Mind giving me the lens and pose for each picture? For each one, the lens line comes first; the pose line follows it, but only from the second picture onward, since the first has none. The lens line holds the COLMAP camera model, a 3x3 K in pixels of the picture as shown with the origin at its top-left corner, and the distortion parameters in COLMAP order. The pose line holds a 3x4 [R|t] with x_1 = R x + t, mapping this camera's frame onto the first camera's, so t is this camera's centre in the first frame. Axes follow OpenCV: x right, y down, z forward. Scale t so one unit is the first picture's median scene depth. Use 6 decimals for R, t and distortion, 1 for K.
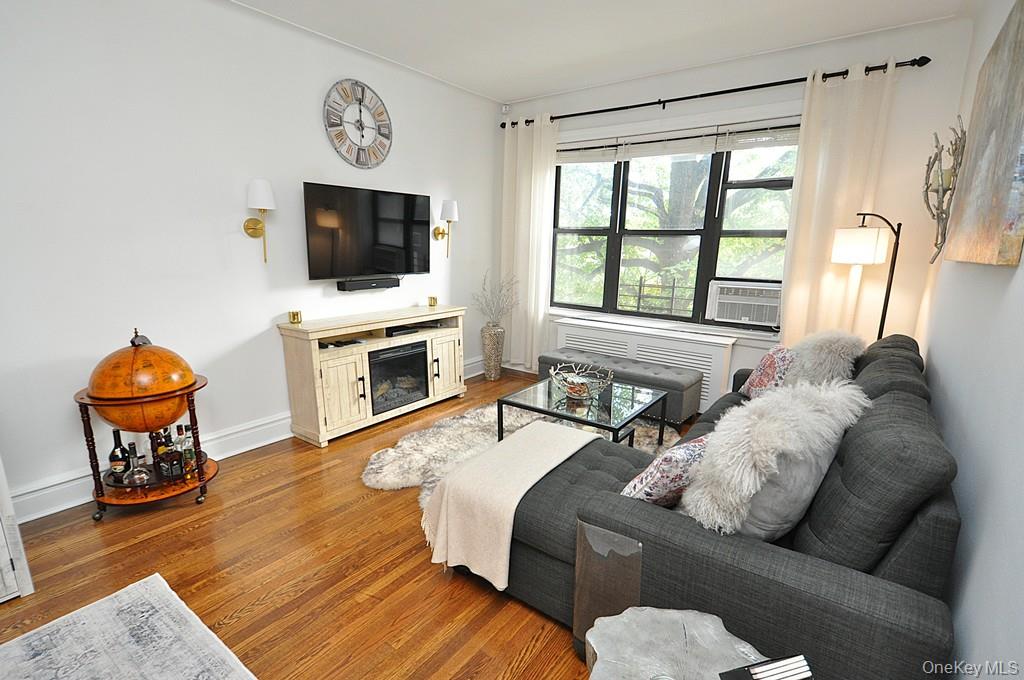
lens RADIAL K [[477.8, 0, 511.5], [0, 477.8, 353.0], [0, 0, 1]] dist [0.013273, -0.009779]
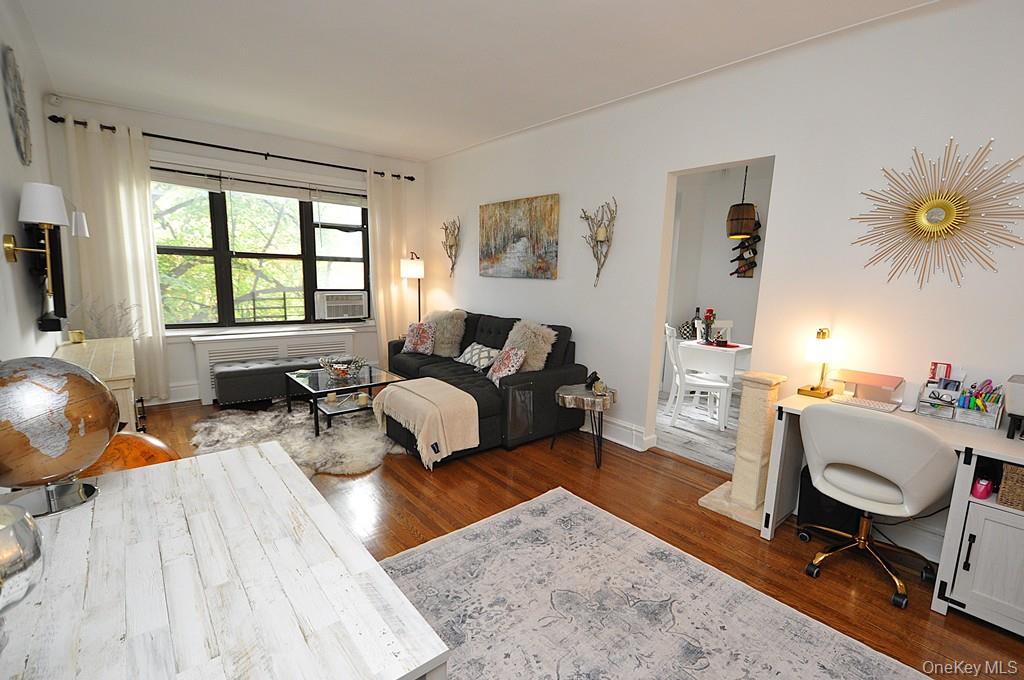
lens RADIAL K [[463.9, 0, 512.0], [0, 463.9, 352.5], [0, 0, 1]] dist [0.013931, -0.007990]
pose [[0.240282, -0.180356, 0.953801, -0.878042], [0.193543, 0.971760, 0.134995, -0.058745], [-0.951213, 0.152165, 0.268403, 0.140422]]
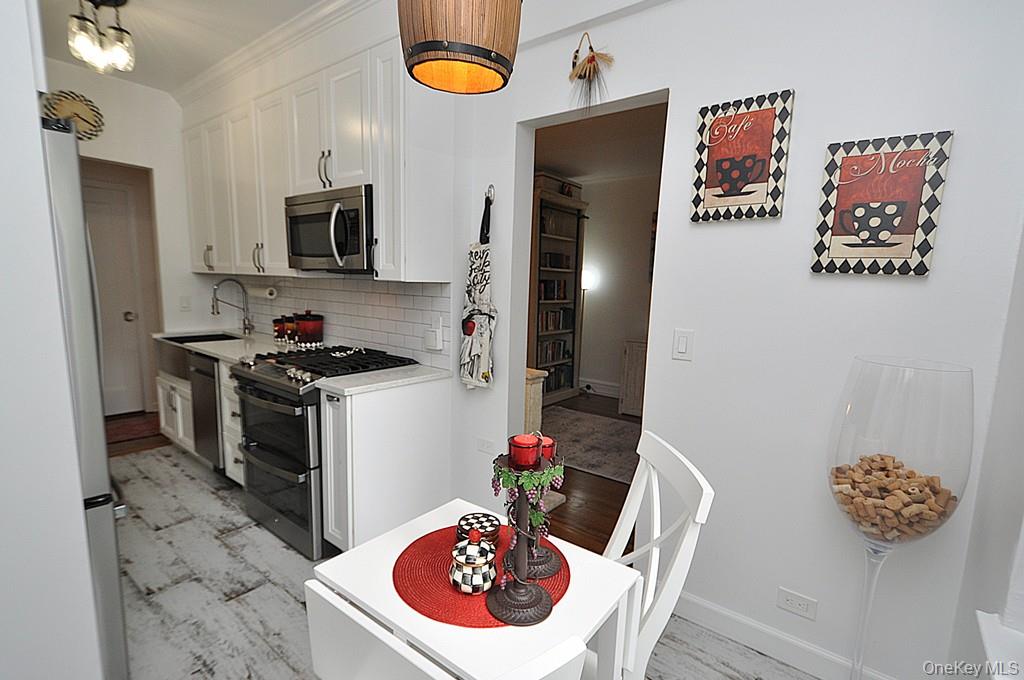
lens RADIAL K [[484.3, 0, 510.9], [0, 484.3, 354.1], [0, 0, 1]] dist [0.015658, -0.010778]
pose [[-0.034179, 0.125645, -0.991486, 0.768955], [-0.256006, 0.957865, 0.130210, 0.032109], [0.966071, 0.258277, -0.000573, -0.073313]]
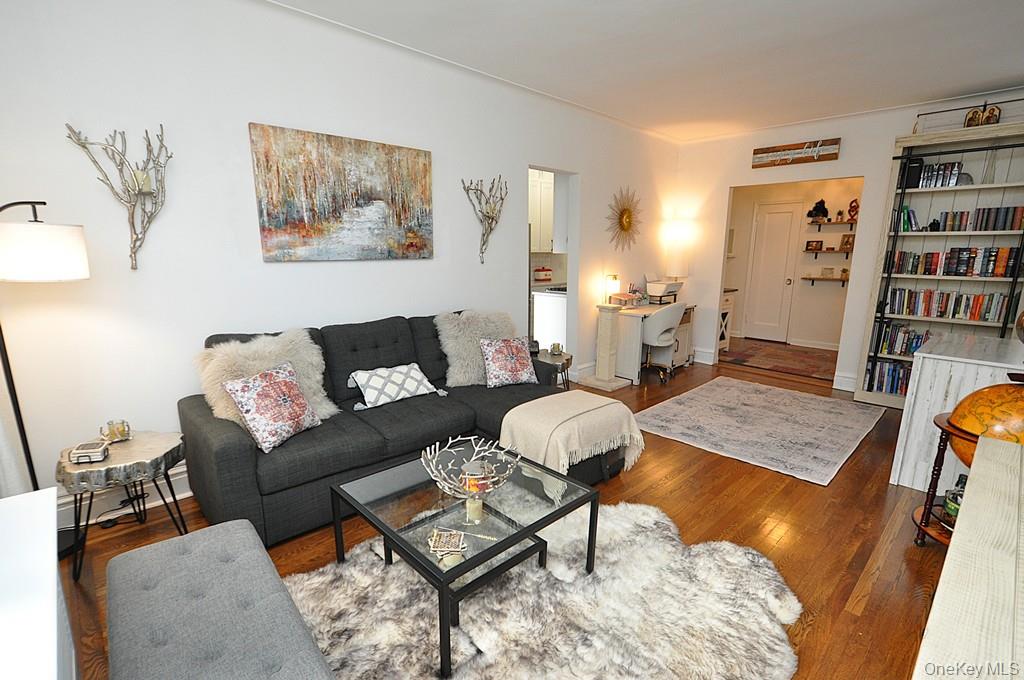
lens RADIAL K [[472.6, 0, 511.9], [0, 472.6, 353.2], [0, 0, 1]] dist [0.014240, -0.010641]
pose [[-0.985234, -0.056087, 0.161769, -0.003604], [0.018934, 0.903337, 0.428513, -0.307156], [-0.170166, 0.425248, -0.888936, 1.288211]]
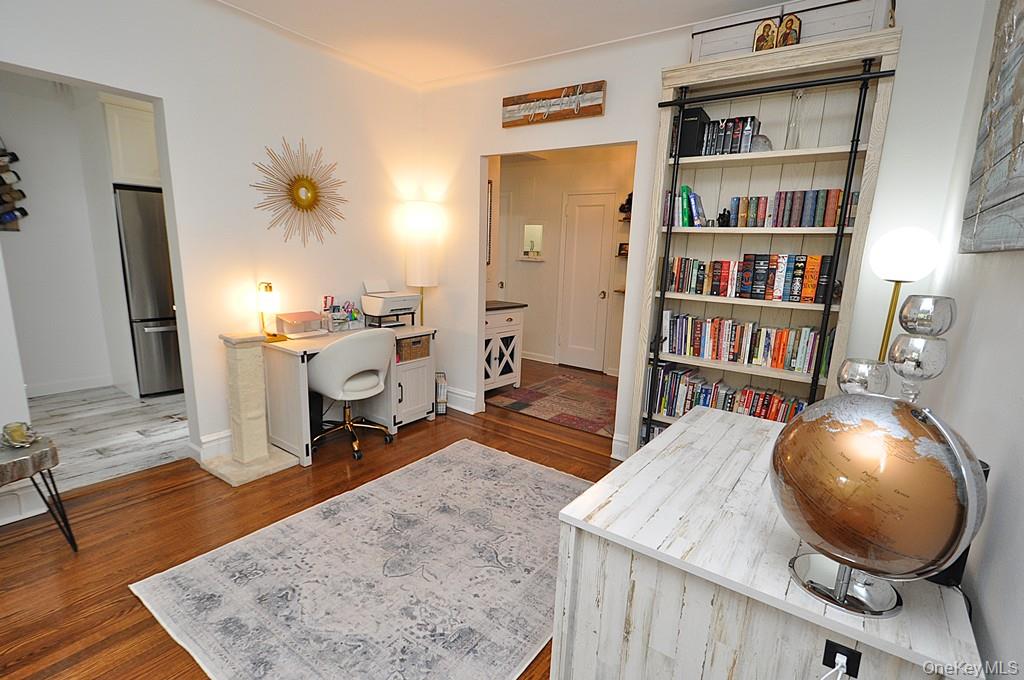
lens RADIAL K [[488.5, 0, 510.3], [0, 488.5, 353.7], [0, 0, 1]] dist [0.003853, -0.000617]
pose [[-0.998452, -0.050997, -0.022195, -0.485410], [-0.055603, 0.906311, 0.418939, -0.180160], [-0.001249, 0.419524, -0.907743, 0.720091]]
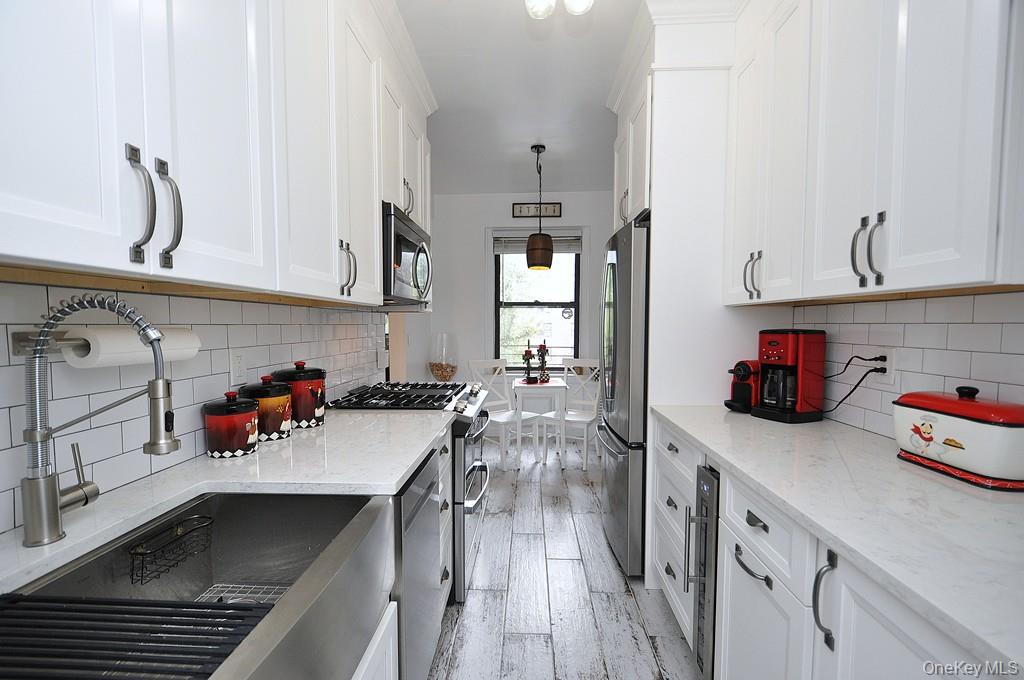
lens RADIAL K [[448.1, 0, 511.6], [0, 448.1, 353.0], [0, 0, 1]] dist [0.010076, -0.006530]
pose [[0.824303, -0.060854, 0.562868, -0.217907], [0.147821, 0.982853, -0.110220, 0.246874], [-0.546509, 0.174059, 0.819165, -0.981112]]
